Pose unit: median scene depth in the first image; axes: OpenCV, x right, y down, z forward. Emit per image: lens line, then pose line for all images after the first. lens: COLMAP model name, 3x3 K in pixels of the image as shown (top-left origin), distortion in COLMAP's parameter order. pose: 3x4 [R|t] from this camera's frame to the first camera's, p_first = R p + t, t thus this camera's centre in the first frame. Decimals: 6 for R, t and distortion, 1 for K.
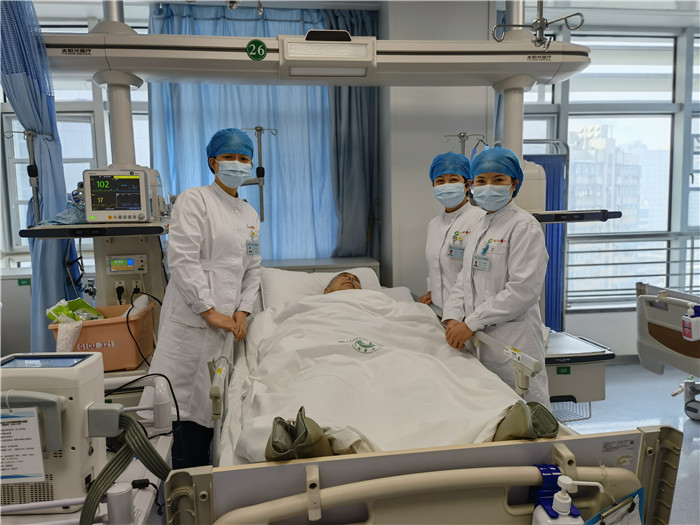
lens RADIAL K [[549.5, 0, 350.0], [0, 549.5, 262.5], [0, 0, 1]] dist [0.224451, -0.340955]
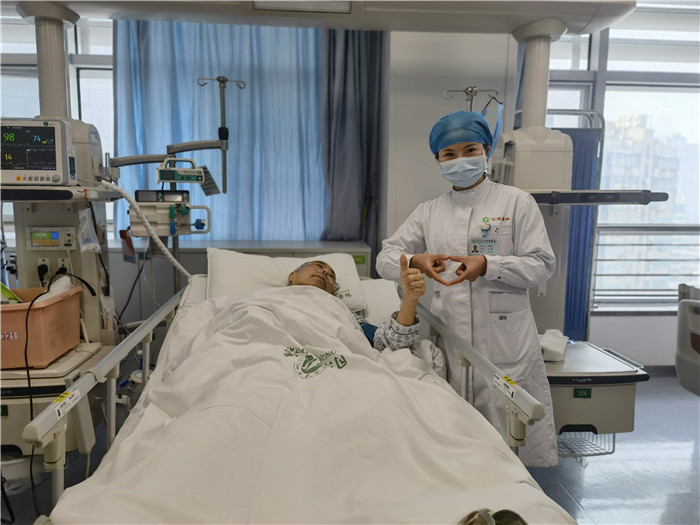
lens RADIAL K [[549.5, 0, 350.0], [0, 549.5, 262.5], [0, 0, 1]] dist [0.224451, -0.340955]
pose [[0.998279, 0.038537, -0.044204, 0.056284], [-0.037328, 0.998915, 0.027853, -0.000464], [0.045229, -0.026155, 0.998634, 0.137726]]
